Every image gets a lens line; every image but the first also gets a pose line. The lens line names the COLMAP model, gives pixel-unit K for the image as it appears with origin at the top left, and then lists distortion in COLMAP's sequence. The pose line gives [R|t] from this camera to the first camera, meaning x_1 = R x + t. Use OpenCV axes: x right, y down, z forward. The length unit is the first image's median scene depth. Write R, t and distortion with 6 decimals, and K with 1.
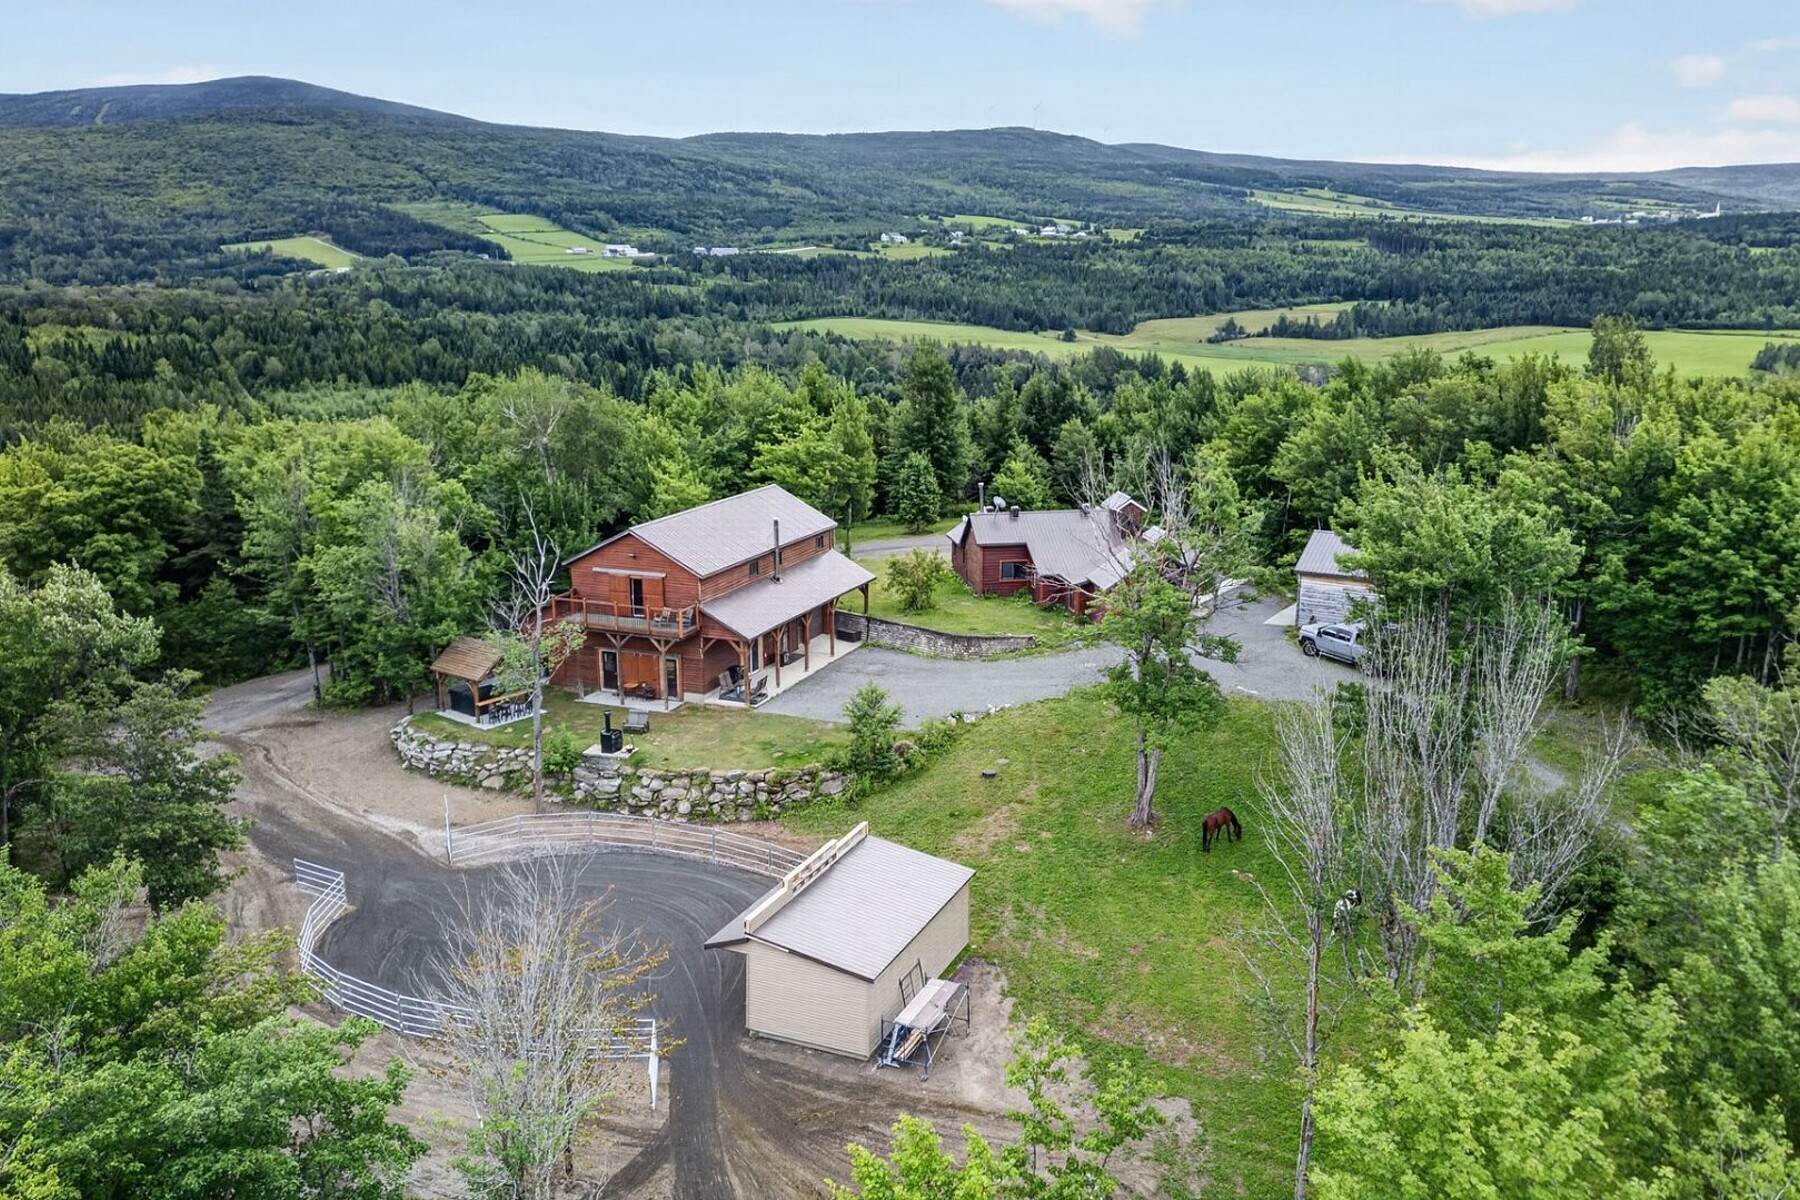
lens RADIAL K [[1496.0, 0, 902.6], [0, 1496.0, 591.4], [0, 0, 1]] dist [0.096667, -0.110871]
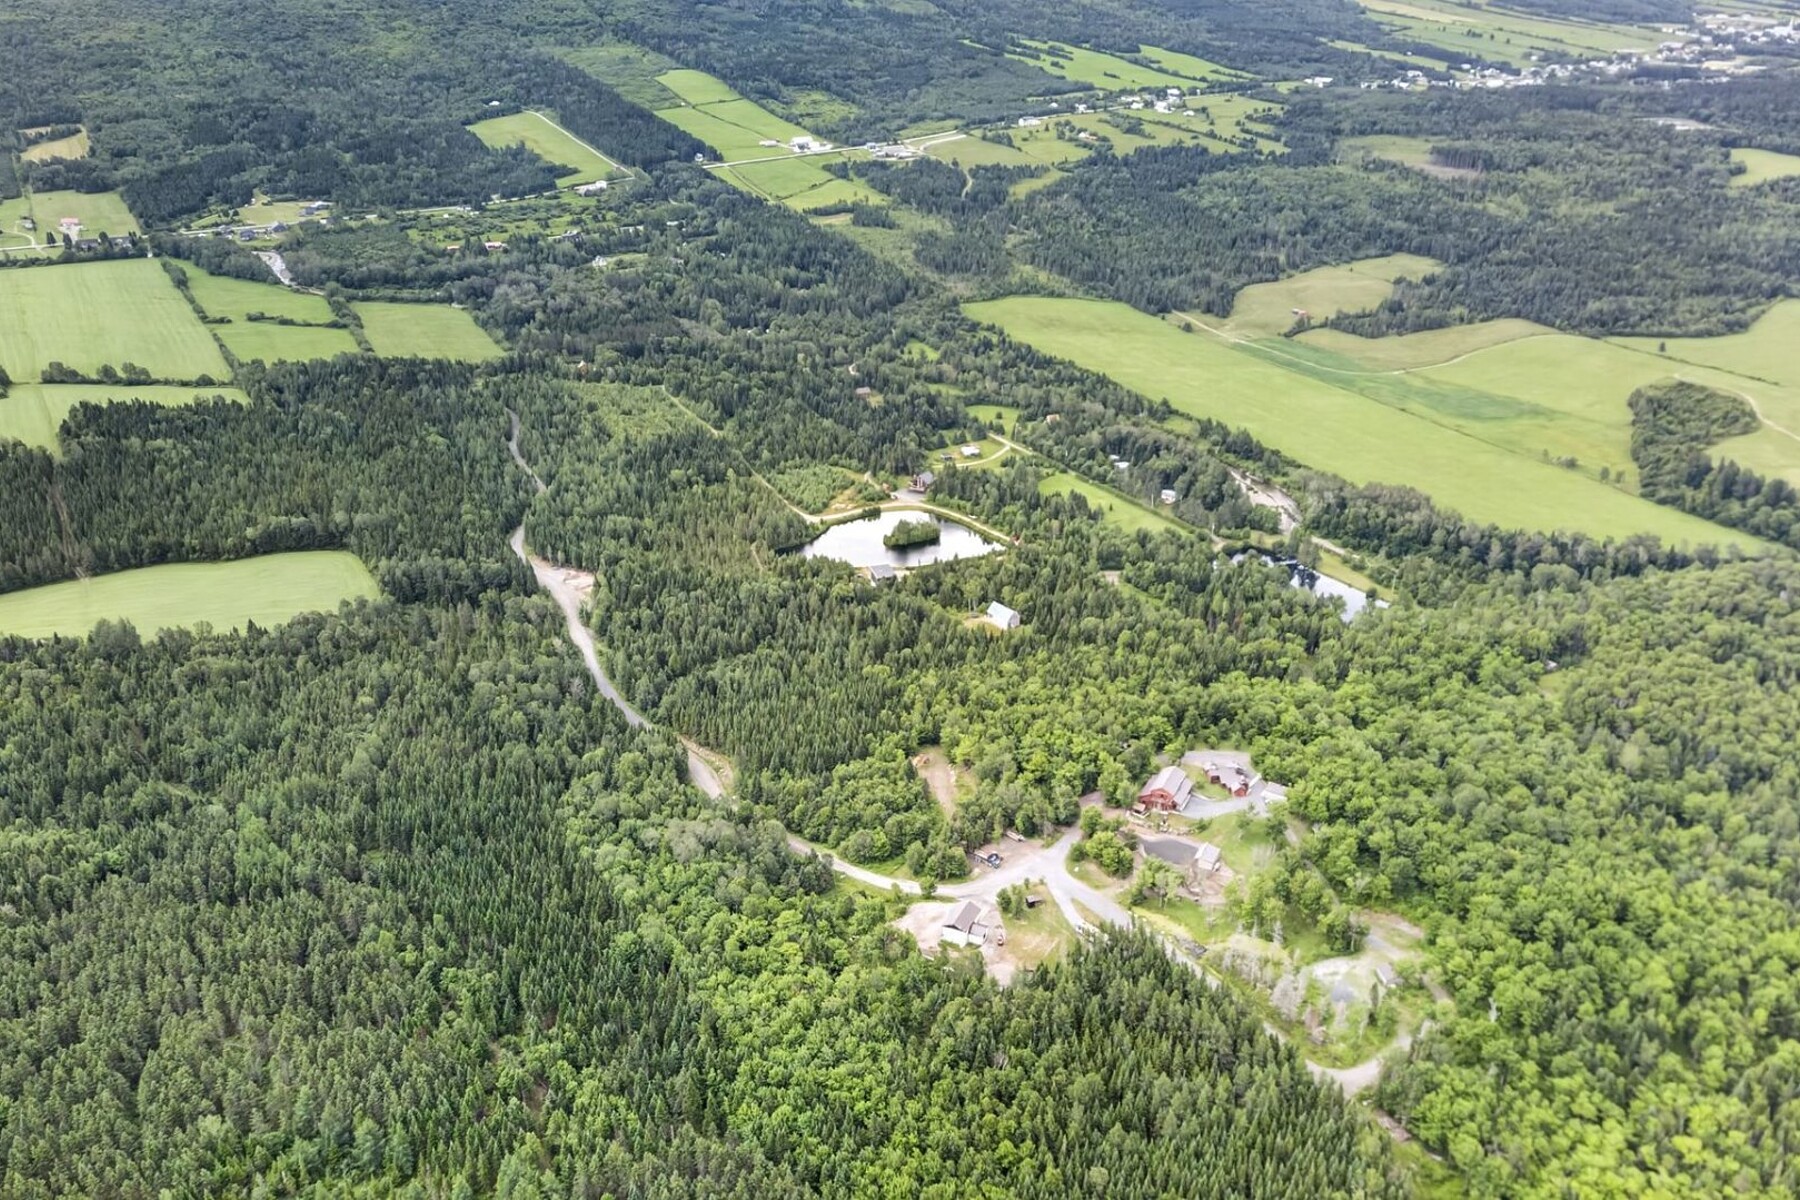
lens RADIAL K [[1496.0, 0, 902.6], [0, 1496.0, 591.4], [0, 0, 1]] dist [0.096667, -0.110871]
pose [[0.998792, 0.012574, -0.047501, -0.952809], [-0.003529, 0.982562, 0.185903, -1.979656], [0.049010, -0.185511, 0.981419, -5.059087]]
